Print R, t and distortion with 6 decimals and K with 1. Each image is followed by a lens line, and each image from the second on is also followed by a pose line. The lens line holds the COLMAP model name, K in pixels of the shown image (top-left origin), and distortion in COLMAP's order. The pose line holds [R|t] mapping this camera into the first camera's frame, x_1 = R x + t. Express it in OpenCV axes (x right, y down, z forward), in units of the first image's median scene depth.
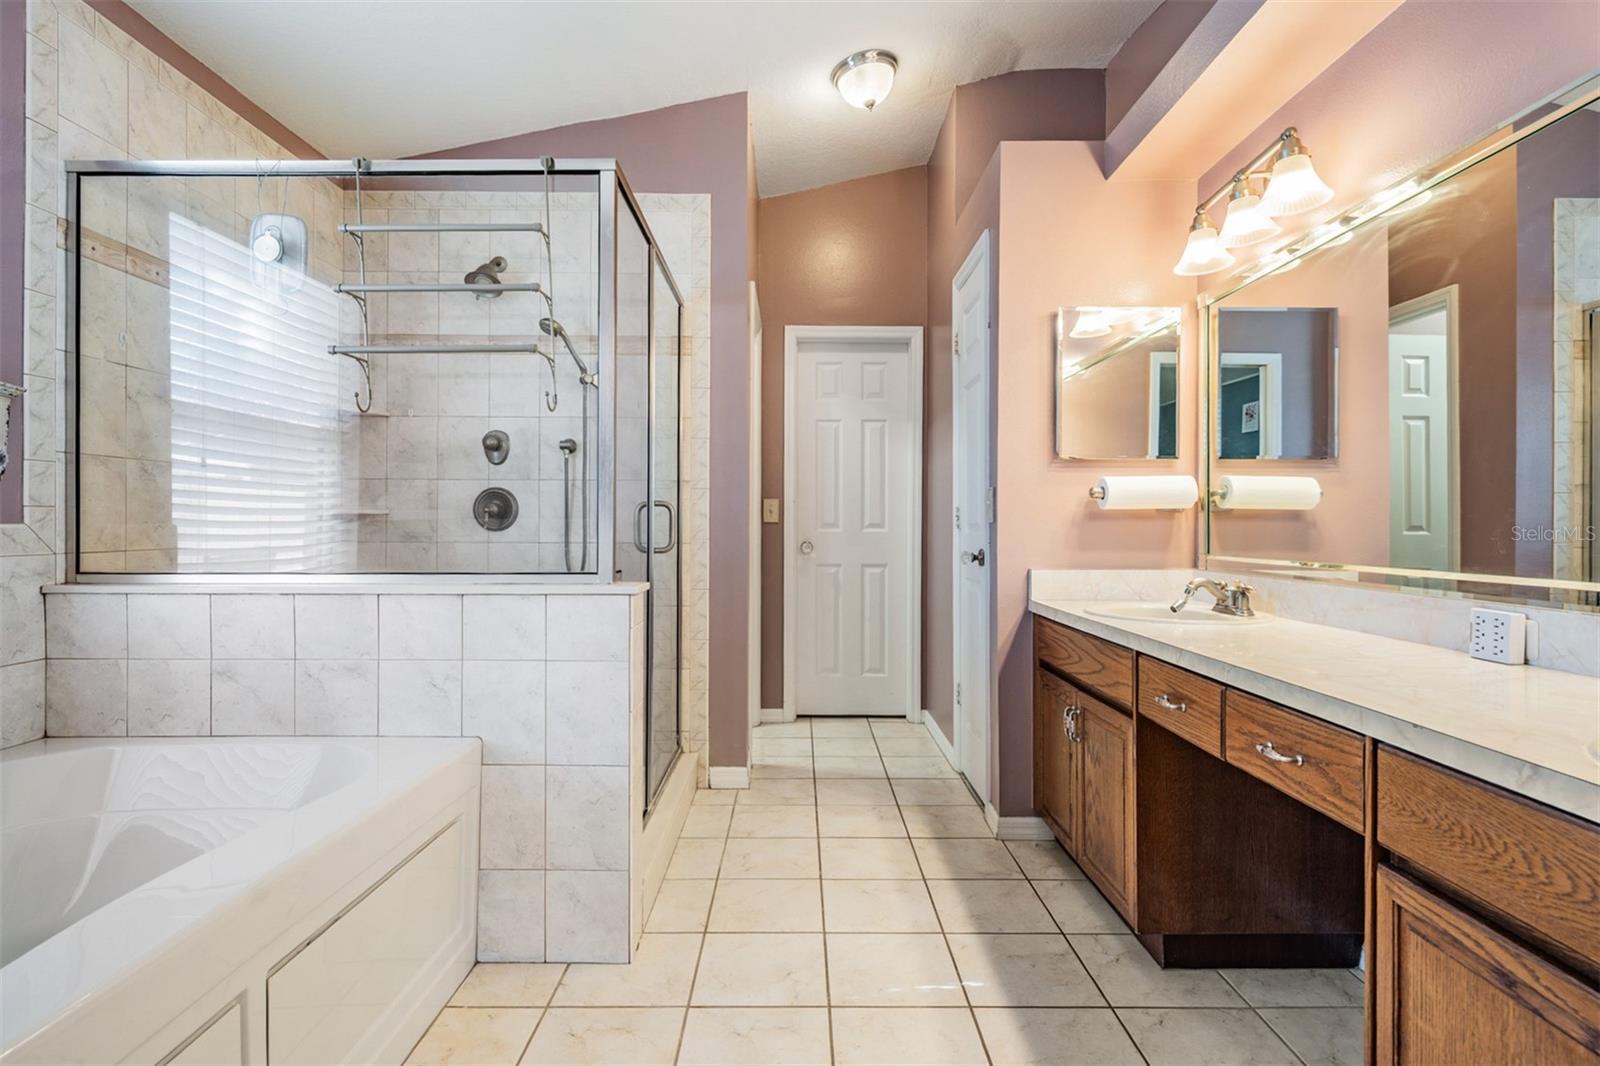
lens RADIAL K [[763.5, 0, 802.5], [0, 763.5, 525.8], [0, 0, 1]] dist [0.000012, 0.001579]
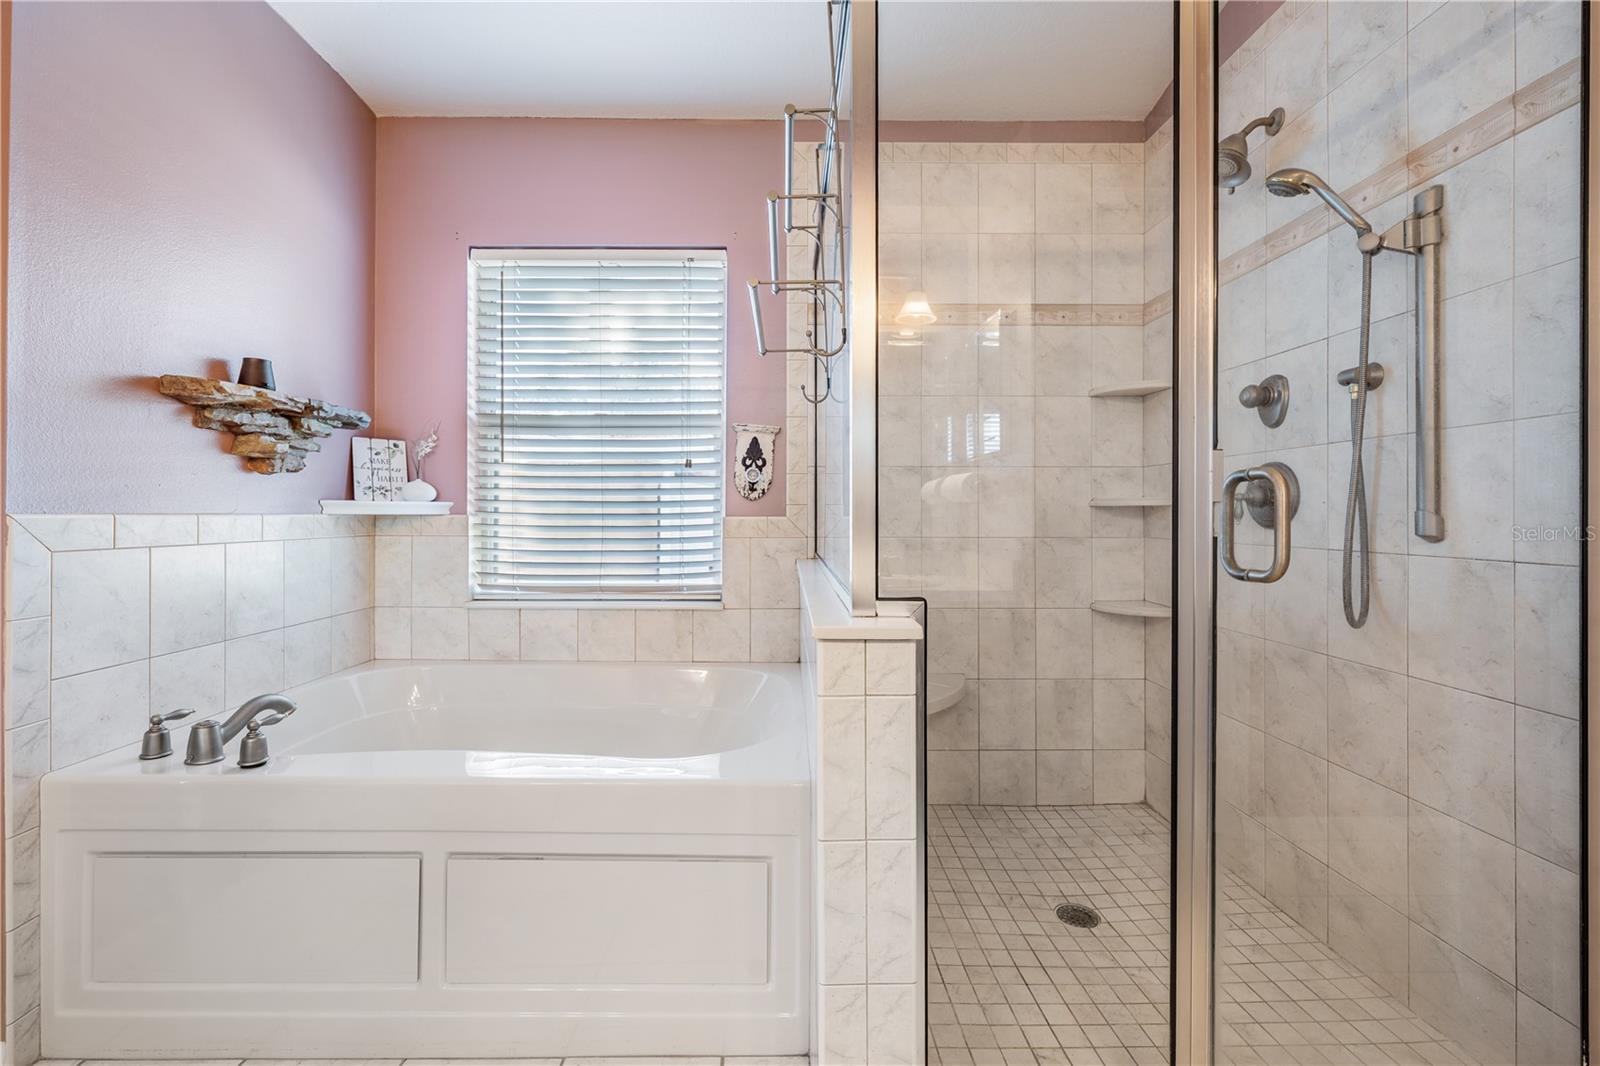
lens RADIAL K [[672.0, 0, 802.1], [0, 672.0, 516.0], [0, 0, 1]] dist [0.004435, -0.000769]
pose [[0.010887, -0.001829, -0.999939, 0.240852], [-0.004451, 0.999988, -0.001877, -0.001050], [0.999931, 0.004471, 0.010878, 0.805616]]
